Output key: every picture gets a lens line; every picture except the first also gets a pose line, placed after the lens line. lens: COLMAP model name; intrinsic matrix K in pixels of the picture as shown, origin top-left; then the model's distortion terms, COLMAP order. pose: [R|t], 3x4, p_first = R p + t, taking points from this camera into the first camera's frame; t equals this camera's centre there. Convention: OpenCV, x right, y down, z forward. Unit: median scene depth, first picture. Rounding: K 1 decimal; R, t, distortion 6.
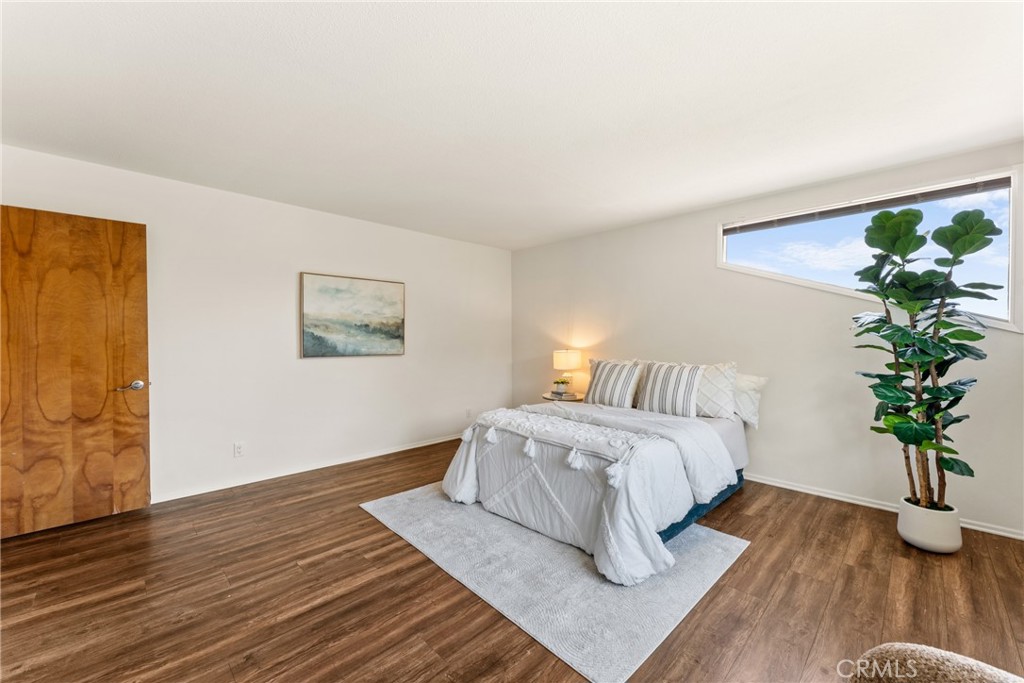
lens RADIAL K [[399.8, 0, 513.4], [0, 399.8, 338.7], [0, 0, 1]] dist [0.000319, 0.000039]
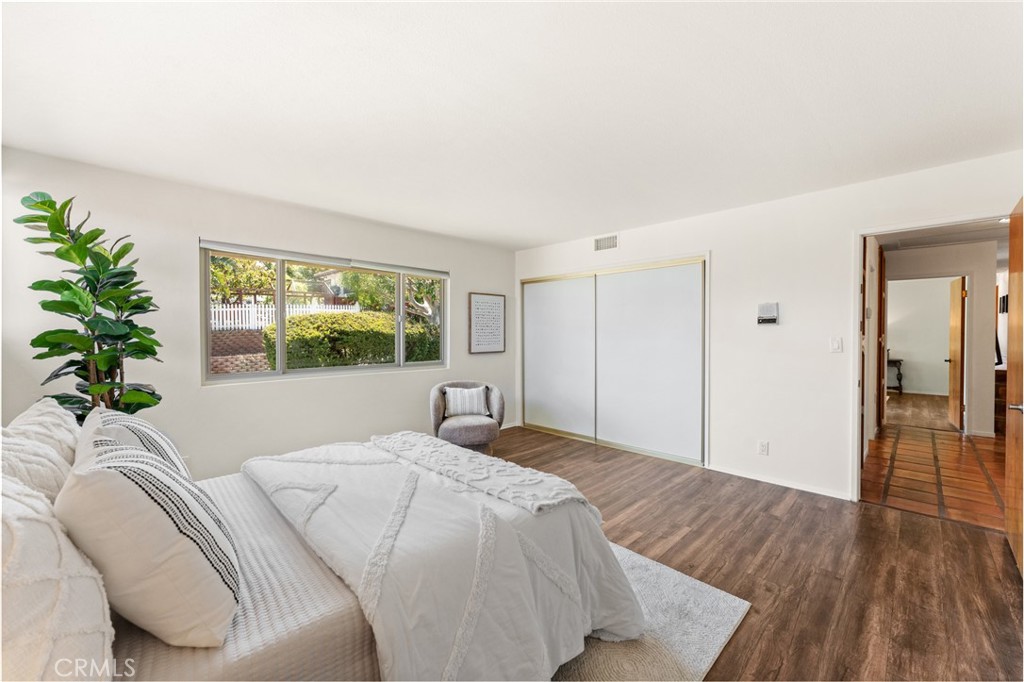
lens RADIAL K [[399.8, 0, 510.8], [0, 399.8, 338.0], [0, 0, 1]] dist [0.000319, 0.000039]
pose [[-0.999999, 0.001060, -0.000310, 0.001191], [0.001054, 0.999826, 0.018625, -0.032402], [0.000330, 0.018624, -0.999827, 2.066767]]
